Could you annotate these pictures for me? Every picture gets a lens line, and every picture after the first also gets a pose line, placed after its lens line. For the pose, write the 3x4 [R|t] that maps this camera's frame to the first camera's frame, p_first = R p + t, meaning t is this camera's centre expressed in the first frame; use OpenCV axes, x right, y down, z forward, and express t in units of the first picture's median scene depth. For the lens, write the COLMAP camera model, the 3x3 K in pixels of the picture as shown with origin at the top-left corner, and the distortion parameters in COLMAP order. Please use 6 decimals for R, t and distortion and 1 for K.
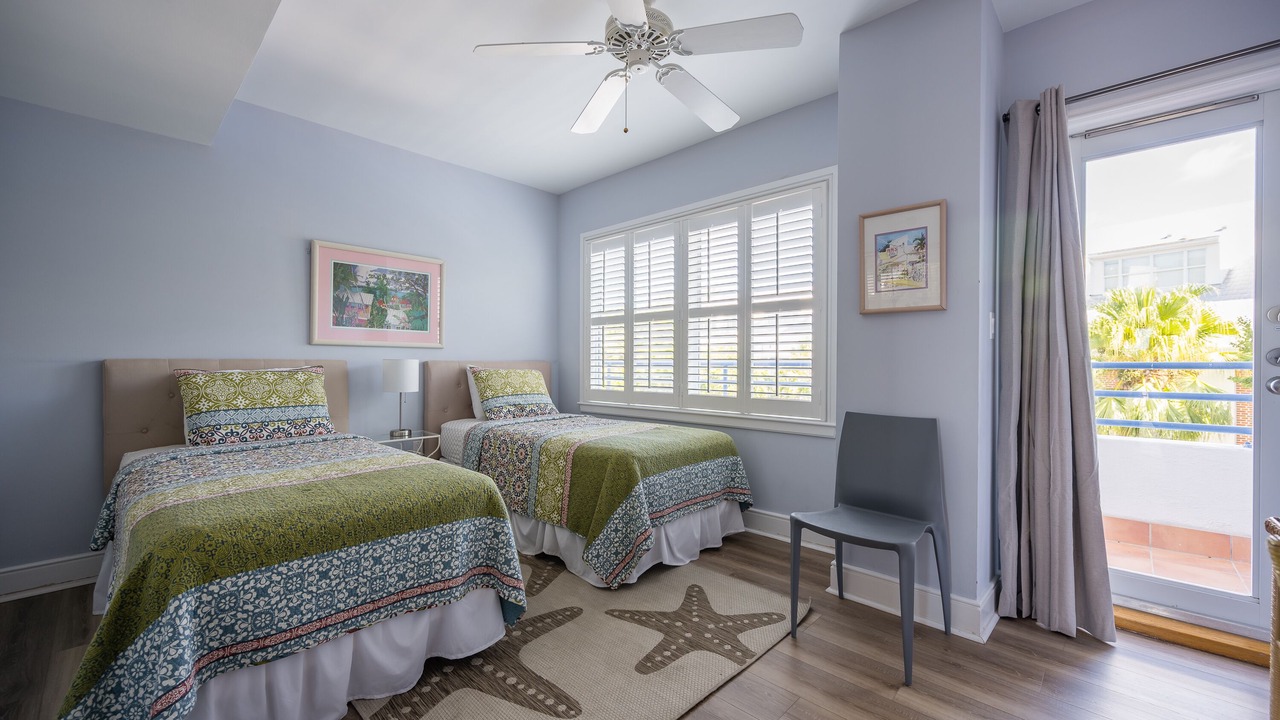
lens RADIAL K [[506.4, 0, 640.0], [0, 506.4, 360.0], [0, 0, 1]] dist [0.000340, 0.000013]
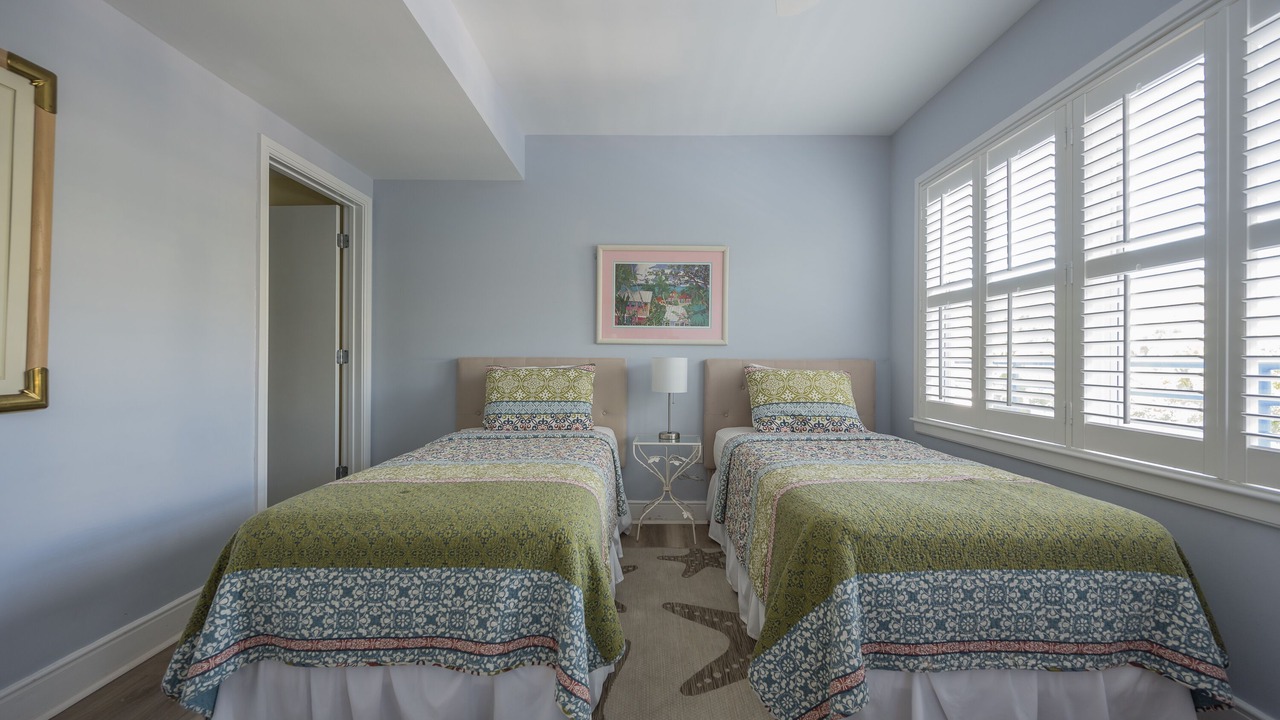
lens RADIAL K [[501.1, 0, 640.9], [0, 501.1, 355.6], [0, 0, 1]] dist [-0.000539, -0.000049]
pose [[0.682203, -0.004251, -0.731150, 0.193523], [0.000787, 0.999987, -0.005079, -0.000143], [0.731162, 0.002890, 0.682198, 0.364174]]
